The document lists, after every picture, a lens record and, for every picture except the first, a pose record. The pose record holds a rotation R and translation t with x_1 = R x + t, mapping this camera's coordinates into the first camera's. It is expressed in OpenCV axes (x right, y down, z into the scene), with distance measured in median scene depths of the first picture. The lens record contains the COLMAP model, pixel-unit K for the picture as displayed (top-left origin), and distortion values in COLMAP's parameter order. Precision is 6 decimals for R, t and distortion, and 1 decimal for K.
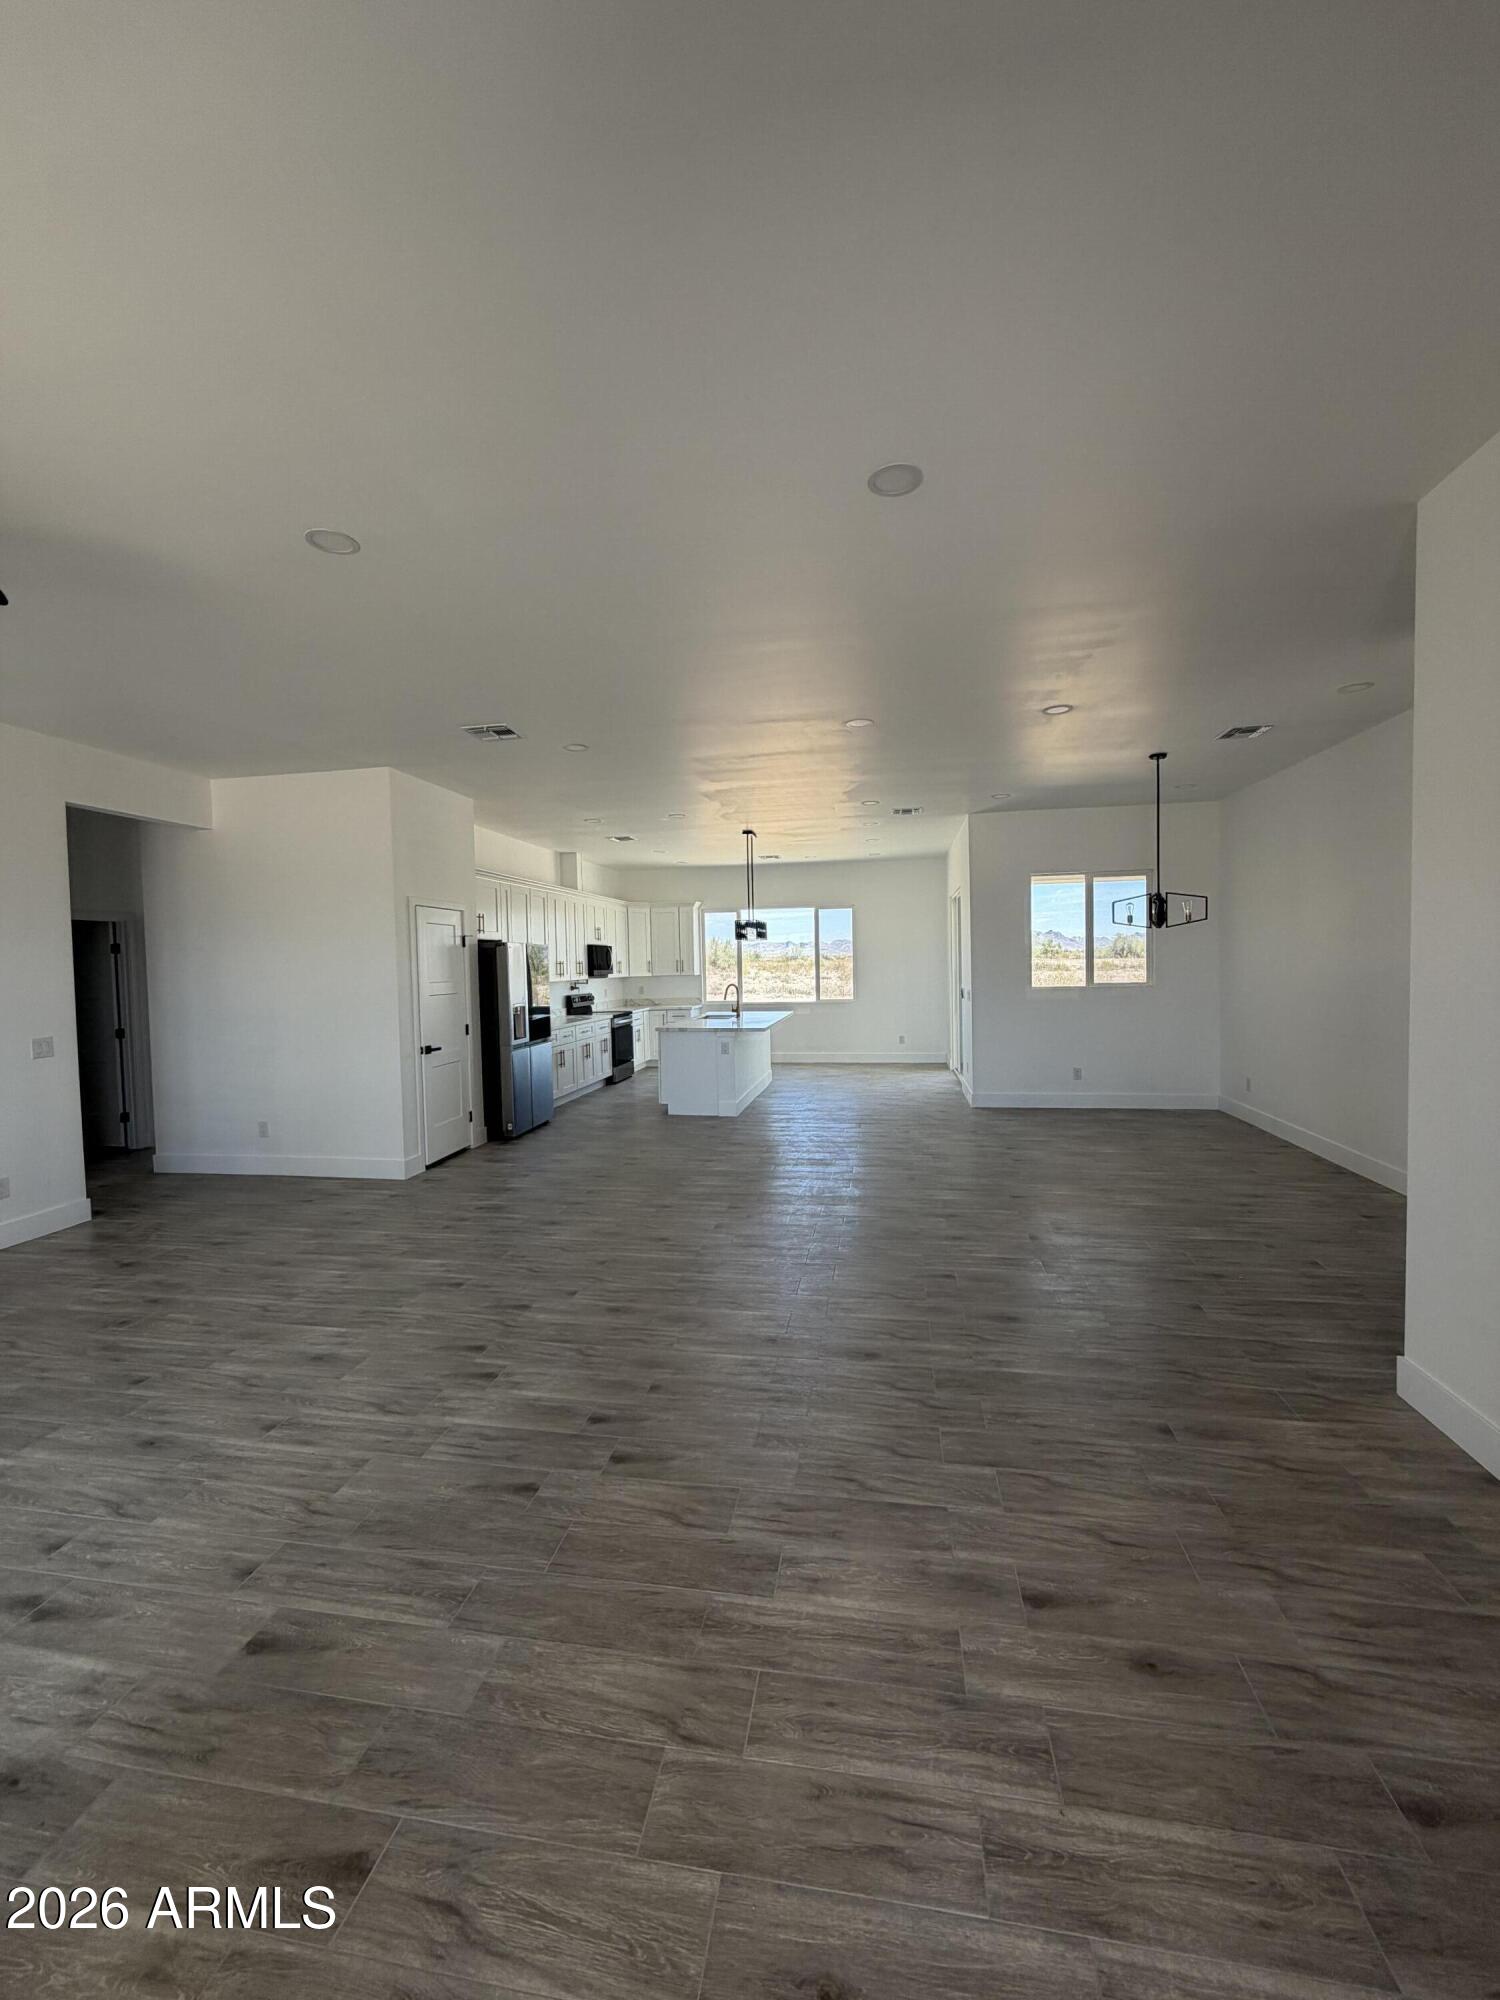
lens RADIAL K [[801.8, 0, 750.0], [0, 801.8, 1000.0], [0, 0, 1]] dist [-0.001172, -0.000182]
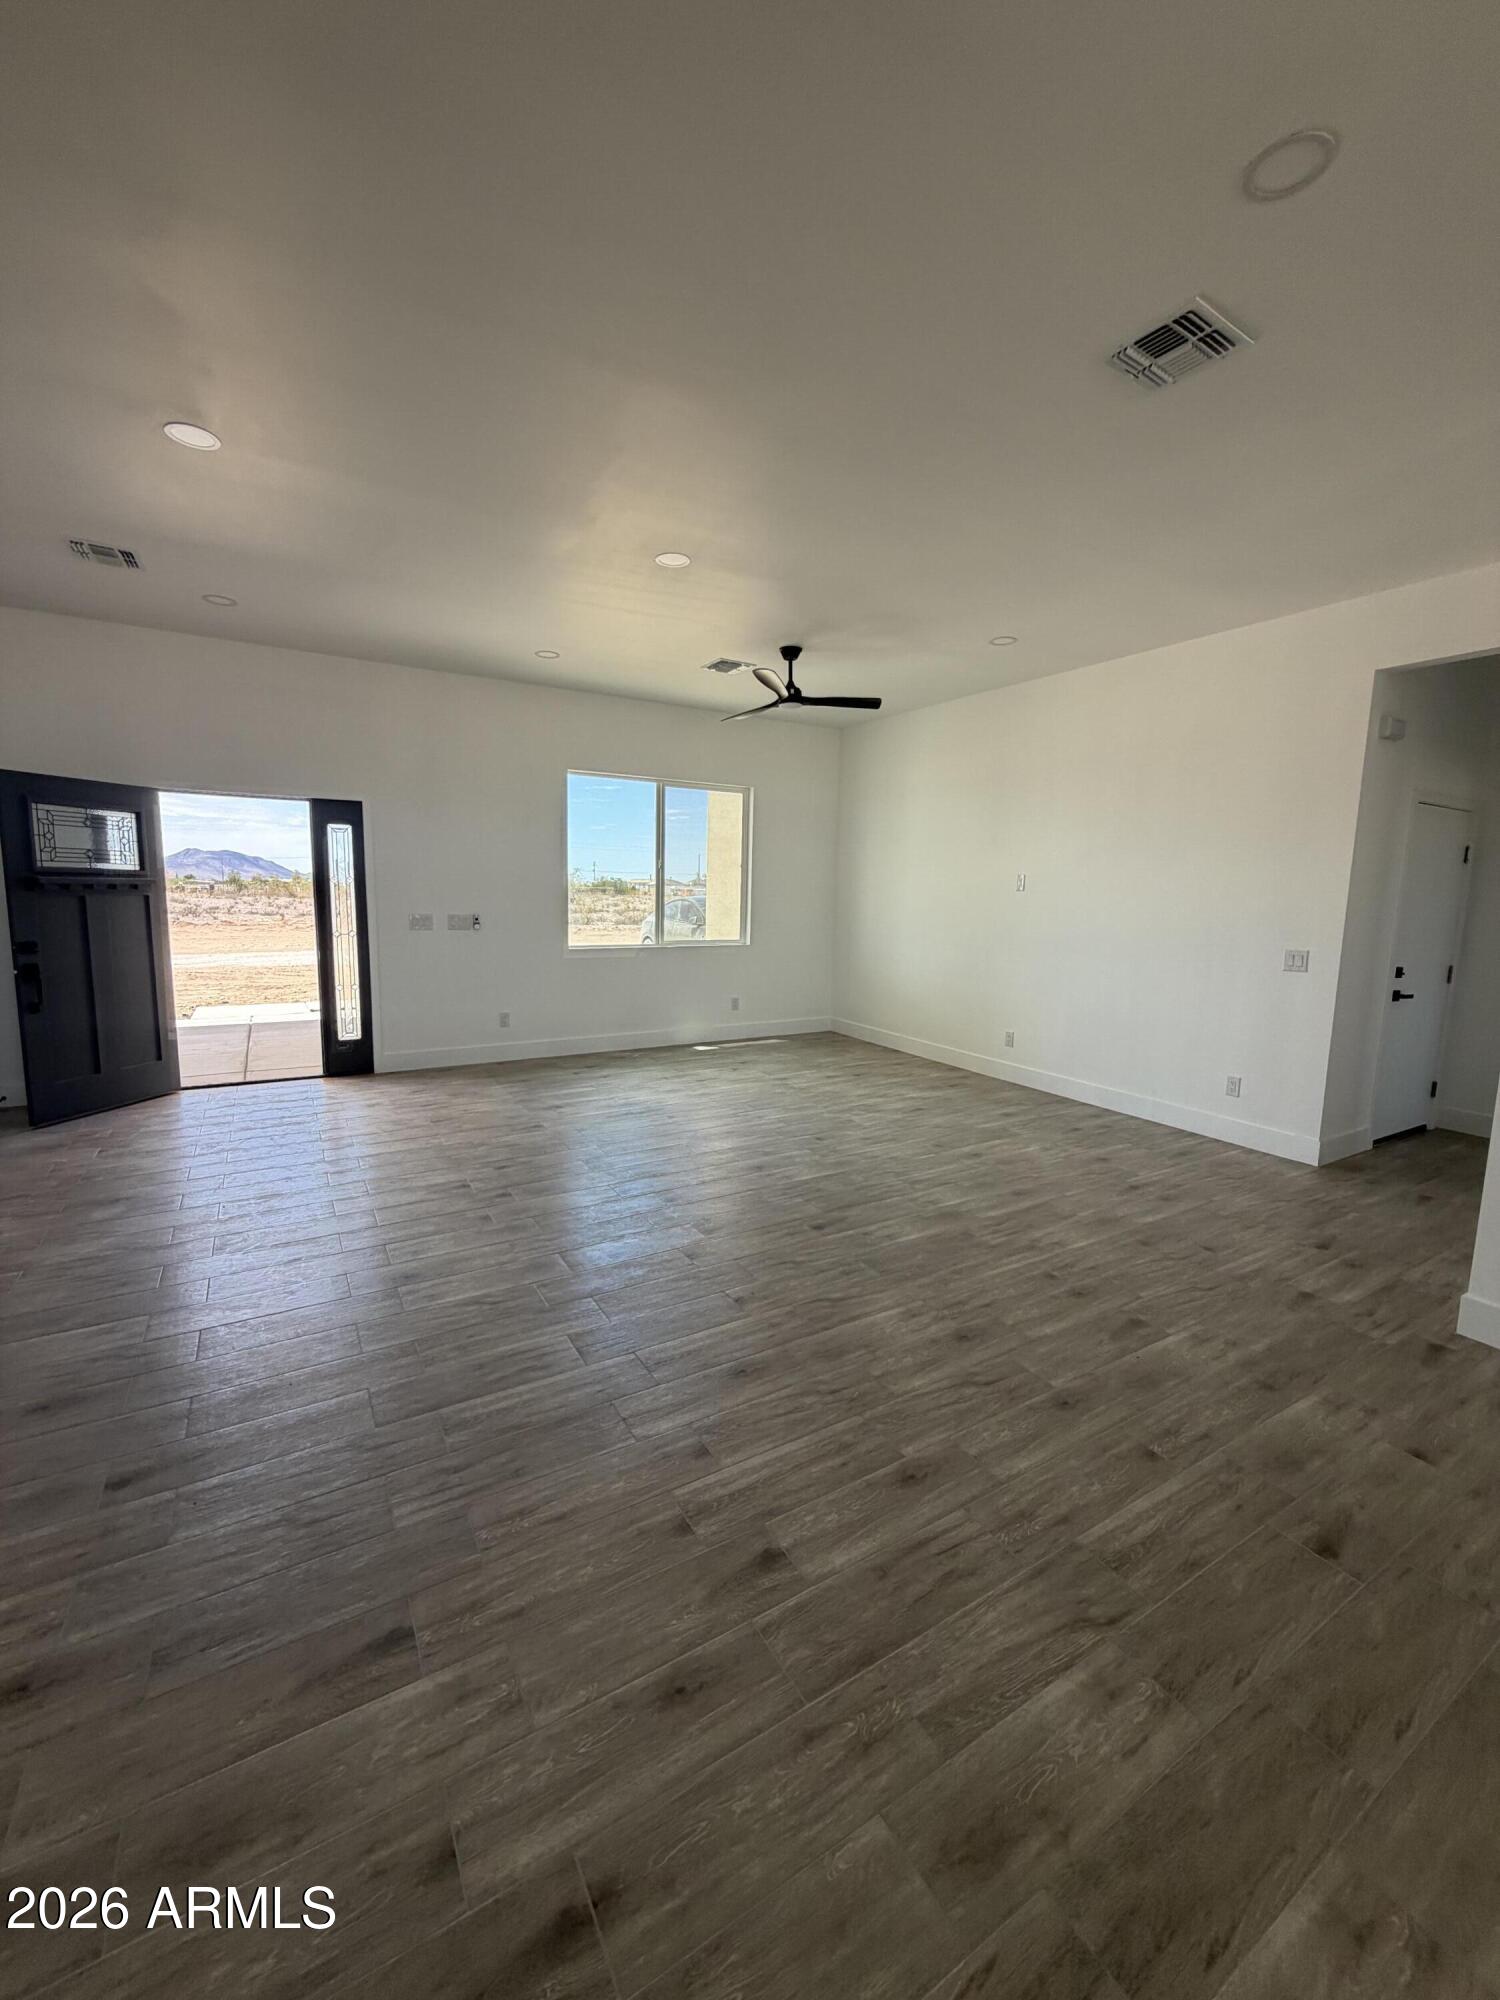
lens RADIAL K [[801.8, 0, 750.0], [0, 801.8, 1000.0], [0, 0, 1]] dist [-0.001172, -0.000182]
pose [[-0.762746, 0.086981, -0.640823, 0.232268], [-0.040715, 0.982489, 0.181818, -0.045753], [0.645416, 0.164772, -0.745848, 1.563300]]
